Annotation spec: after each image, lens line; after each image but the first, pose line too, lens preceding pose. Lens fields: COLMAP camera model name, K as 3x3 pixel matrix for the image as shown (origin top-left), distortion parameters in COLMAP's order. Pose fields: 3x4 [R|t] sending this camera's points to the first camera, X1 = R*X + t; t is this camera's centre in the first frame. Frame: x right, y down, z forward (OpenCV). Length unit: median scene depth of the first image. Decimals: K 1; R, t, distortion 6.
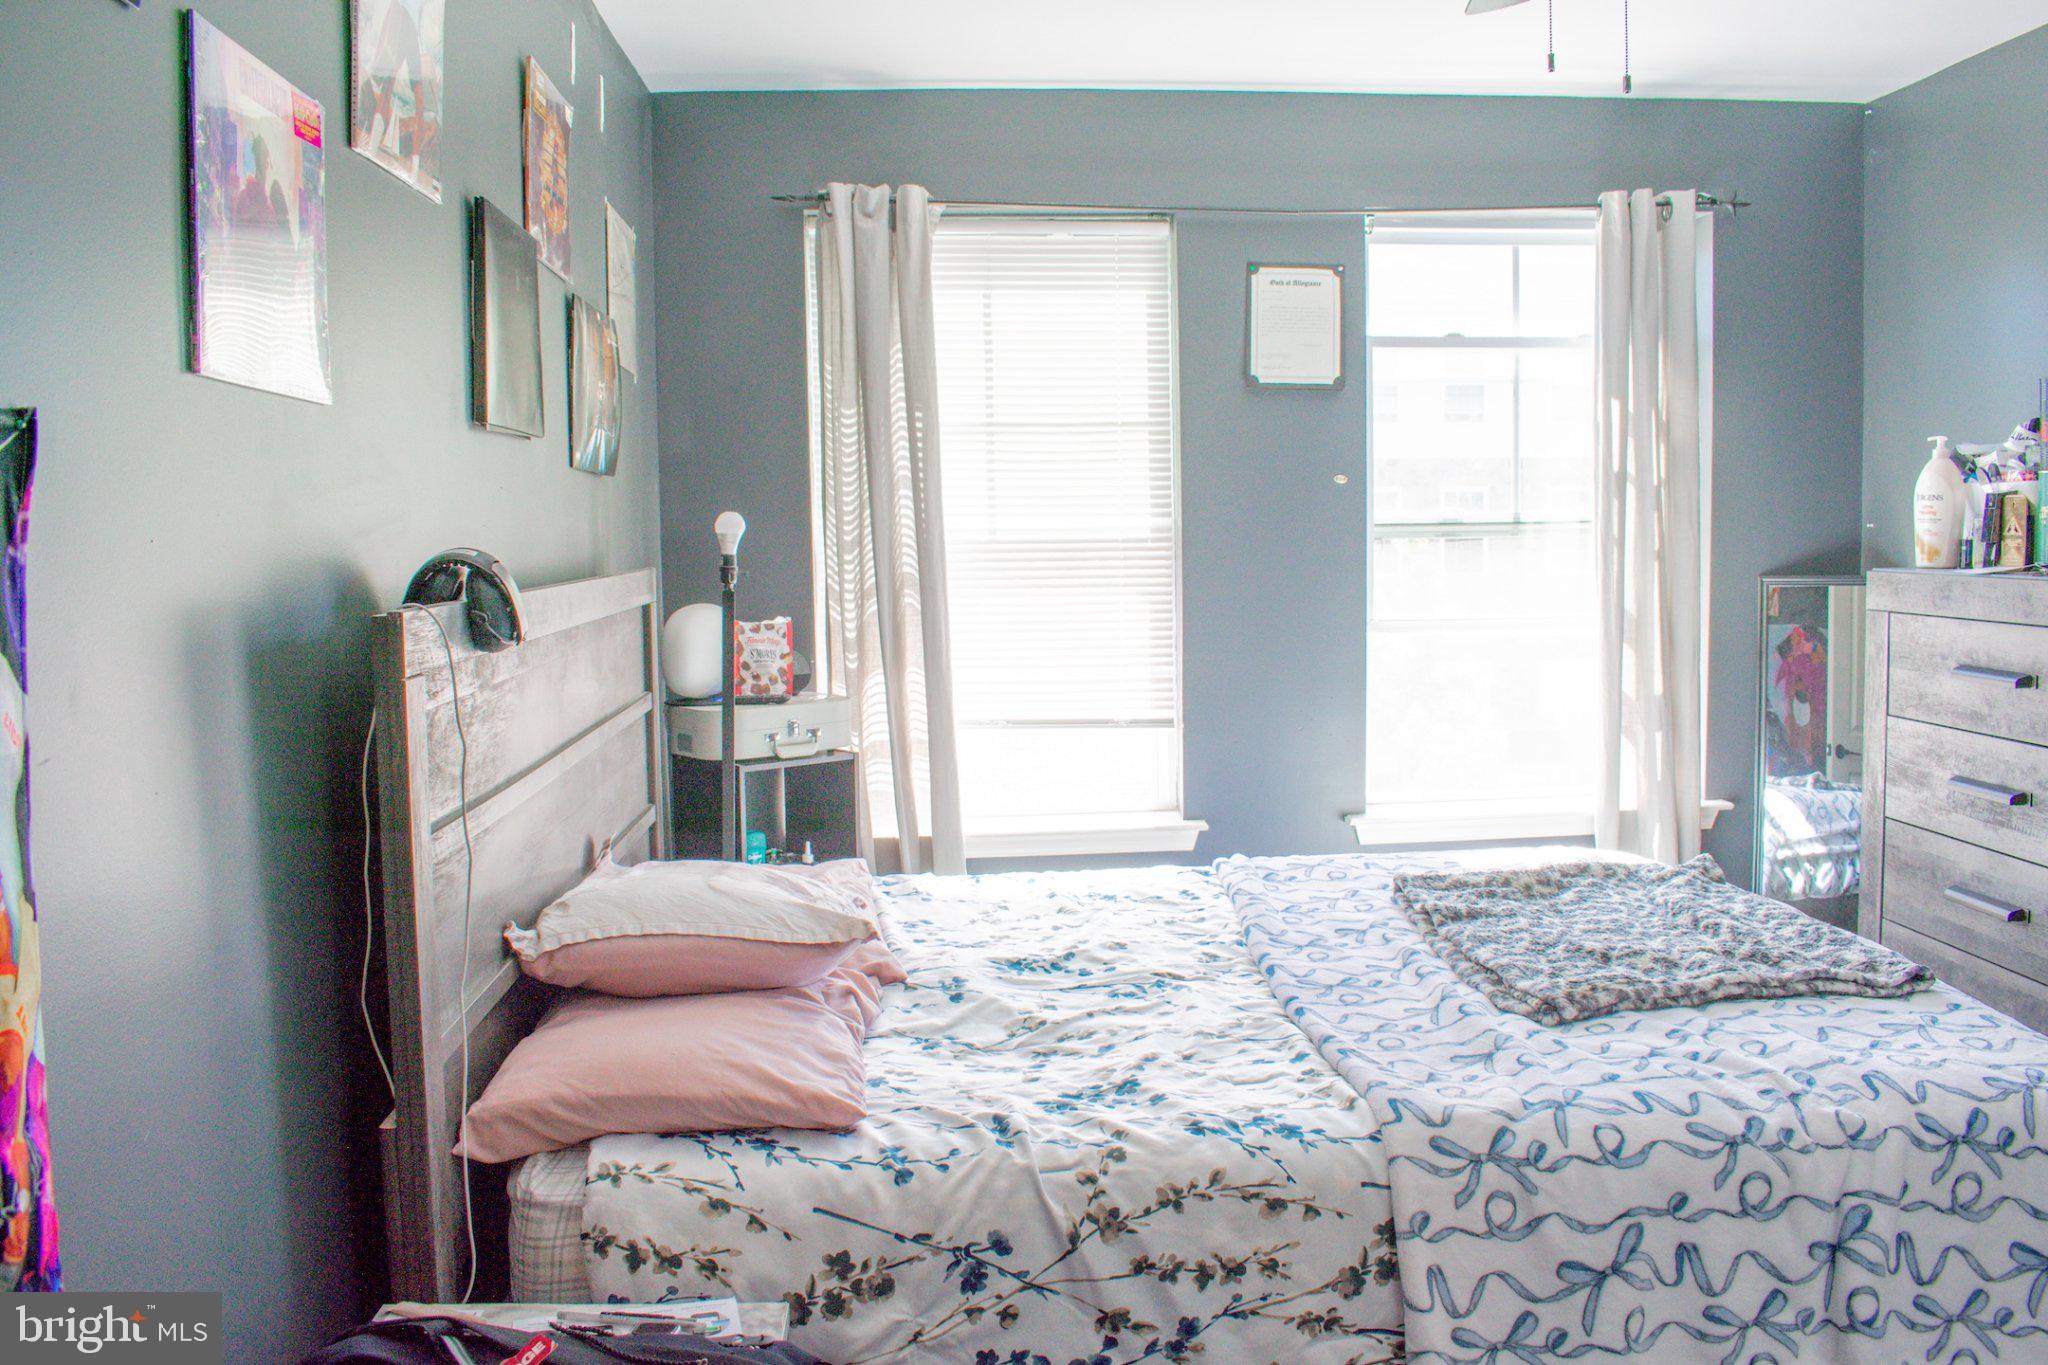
lens RADIAL K [[1703.9, 0, 1025.0], [0, 1703.9, 682.3], [0, 0, 1]] dist [-0.004691, -0.005296]
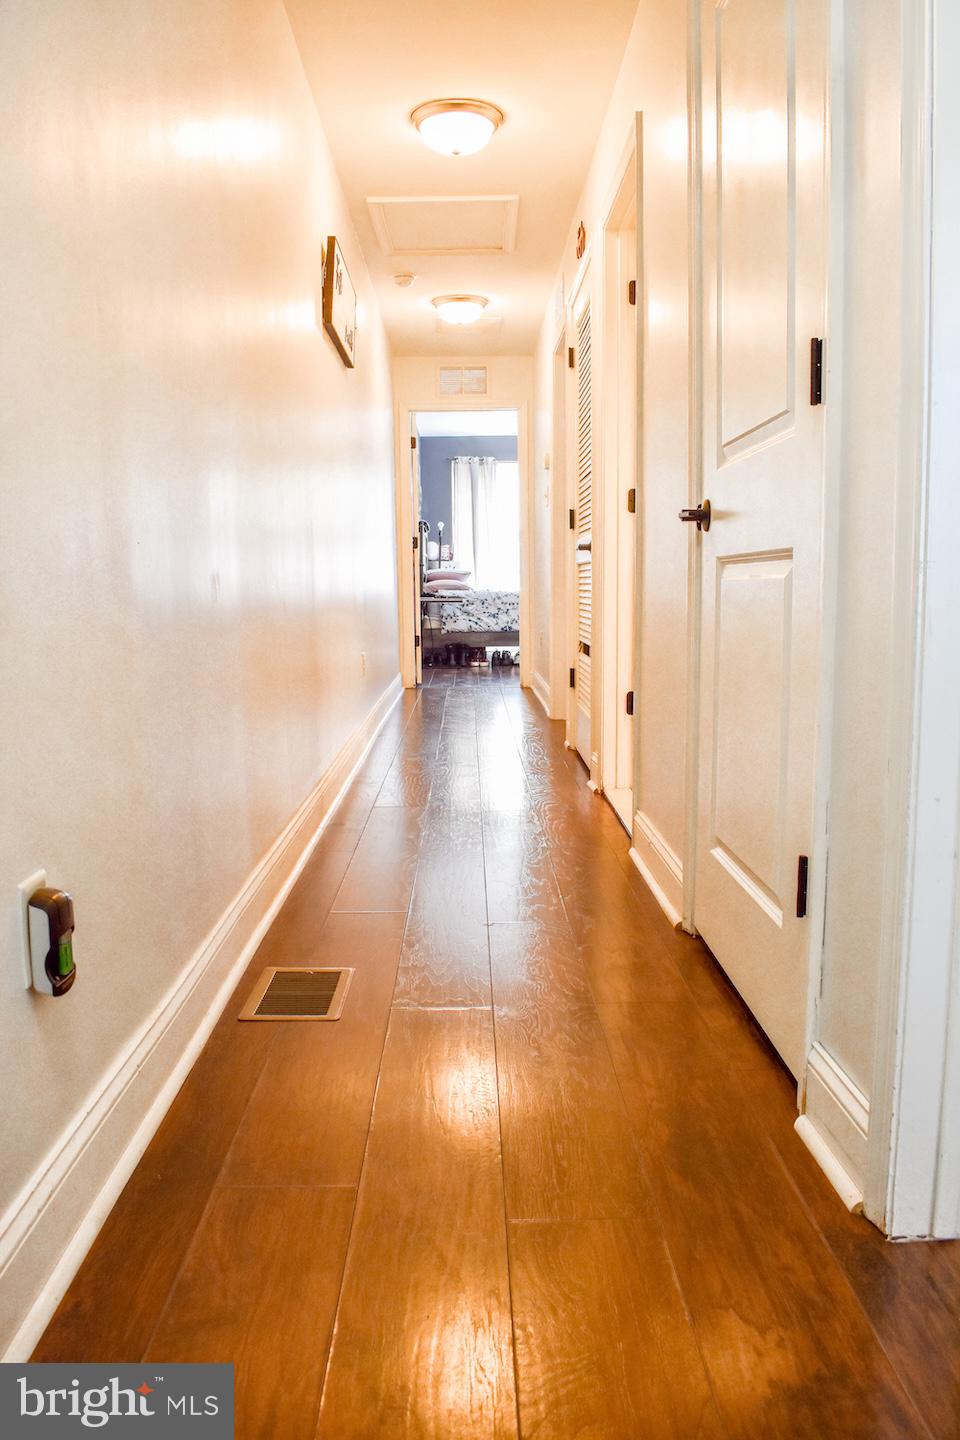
lens RADIAL K [[1198.1, 0, 479.7], [0, 1198.1, 720.2], [0, 0, 1]] dist [-0.004691, -0.005296]
pose [[0.998470, 0.008393, -0.054662, 0.150205], [-0.006892, 0.999595, 0.027598, 0.397911], [0.054871, -0.027179, 0.998123, -2.652446]]
